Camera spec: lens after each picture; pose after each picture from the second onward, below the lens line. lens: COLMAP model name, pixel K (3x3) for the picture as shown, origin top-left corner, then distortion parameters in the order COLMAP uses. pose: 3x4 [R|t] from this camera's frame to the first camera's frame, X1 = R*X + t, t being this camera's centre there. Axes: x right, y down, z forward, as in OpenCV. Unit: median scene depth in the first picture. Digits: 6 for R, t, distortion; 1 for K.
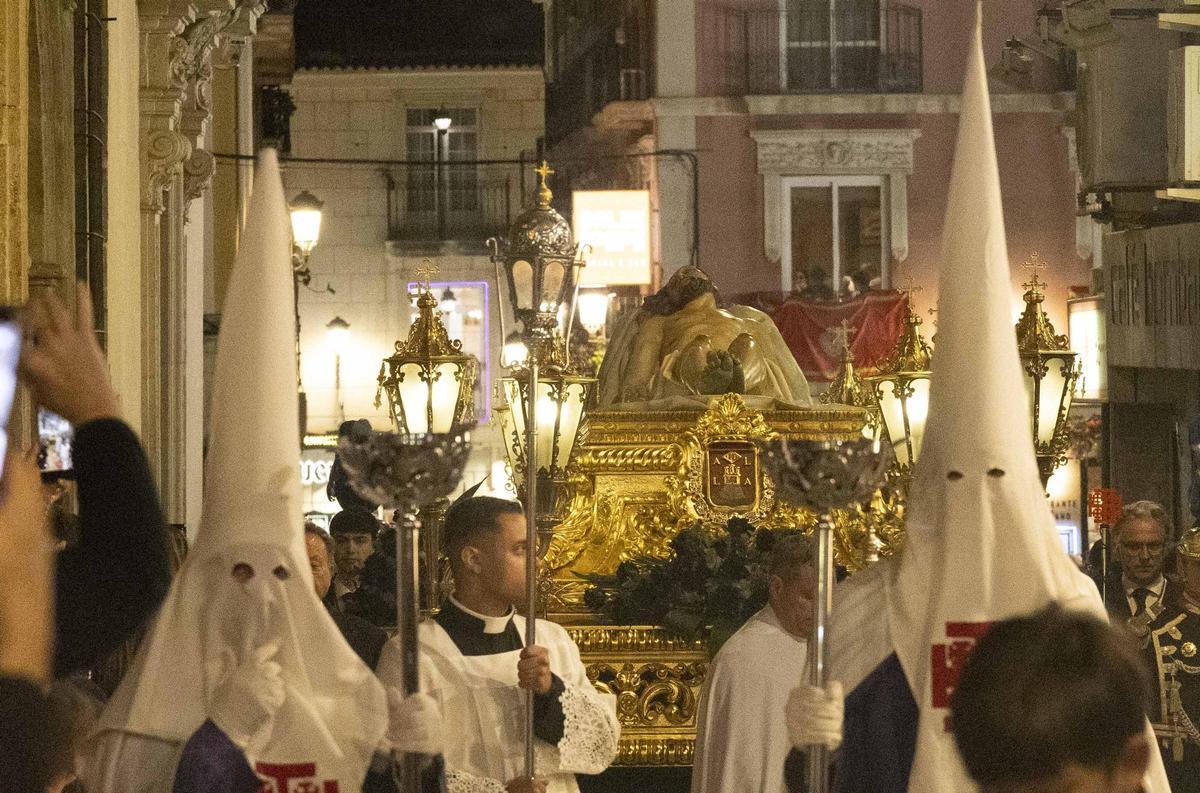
lens RADIAL K [[5811.3, 0, 600.0], [0, 5811.3, 396.5], [0, 0, 1]] dist [-0.296688, 0.314916]
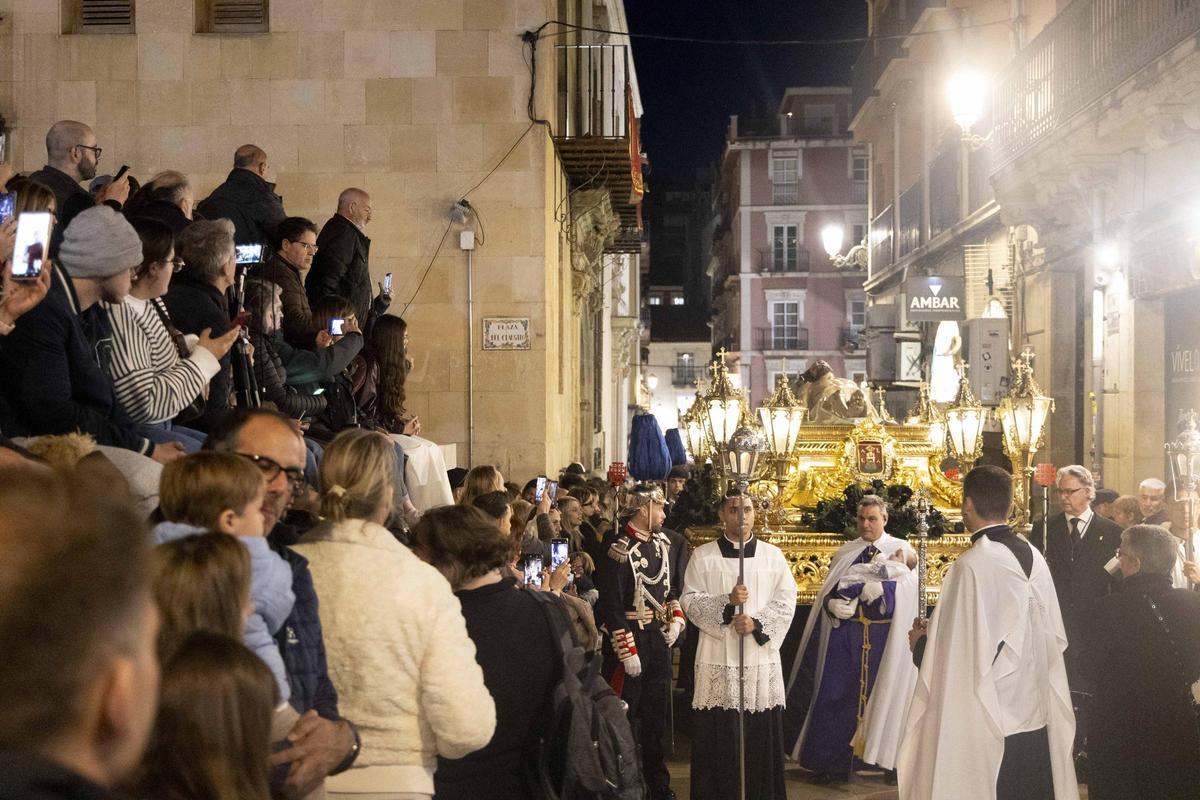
lens RADIAL K [[2233.6, 0, 600.0], [0, 2233.6, 400.0], [0, 0, 1]] dist [0.109497, -0.090893]
pose [[0.996410, 0.010007, -0.084064, 0.042709], [-0.013394, 0.999117, -0.039819, 0.044484], [0.083591, 0.040802, 0.995664, -0.533009]]
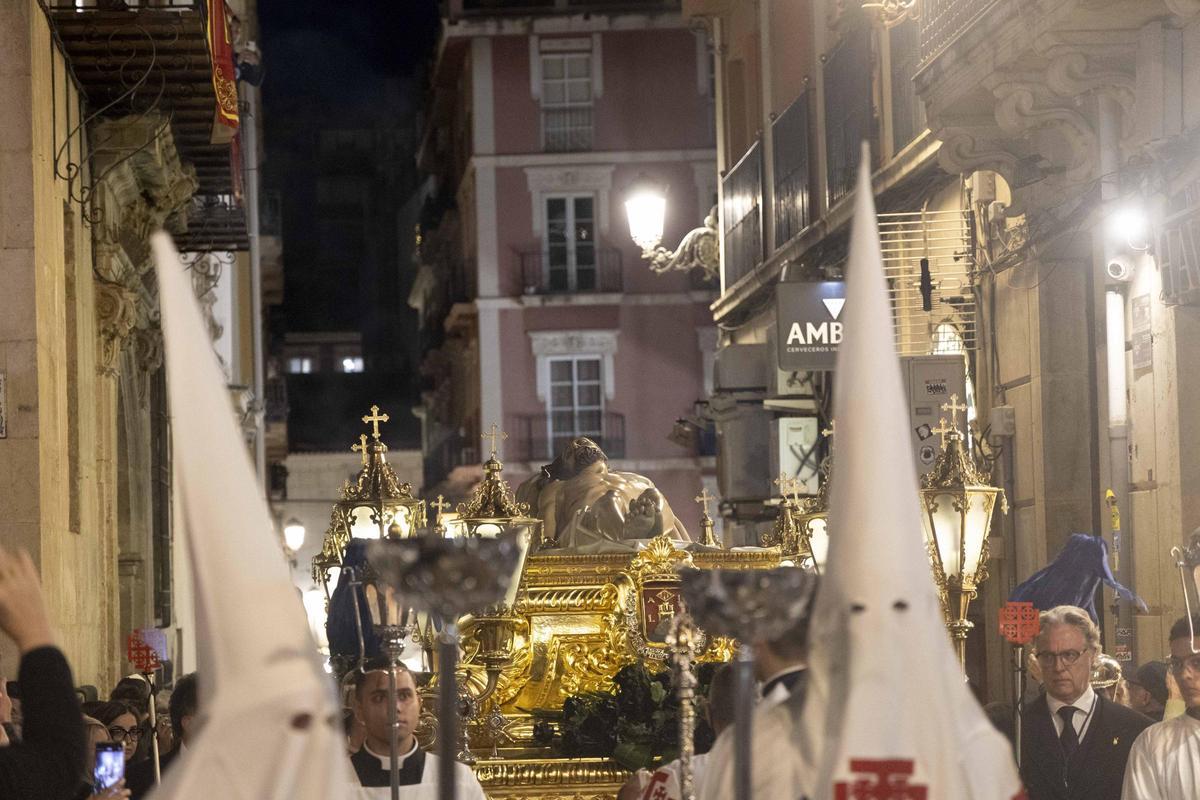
lens RADIAL K [[3931.0, 0, 601.0], [0, 3931.0, 280.3], [0, 0, 1]] dist [0.116737, -0.236164]
pose [[0.998975, -0.014822, 0.042761, -0.005294], [0.018361, 0.996330, -0.083599, -0.004051], [-0.041365, 0.084299, 0.995582, -0.264080]]
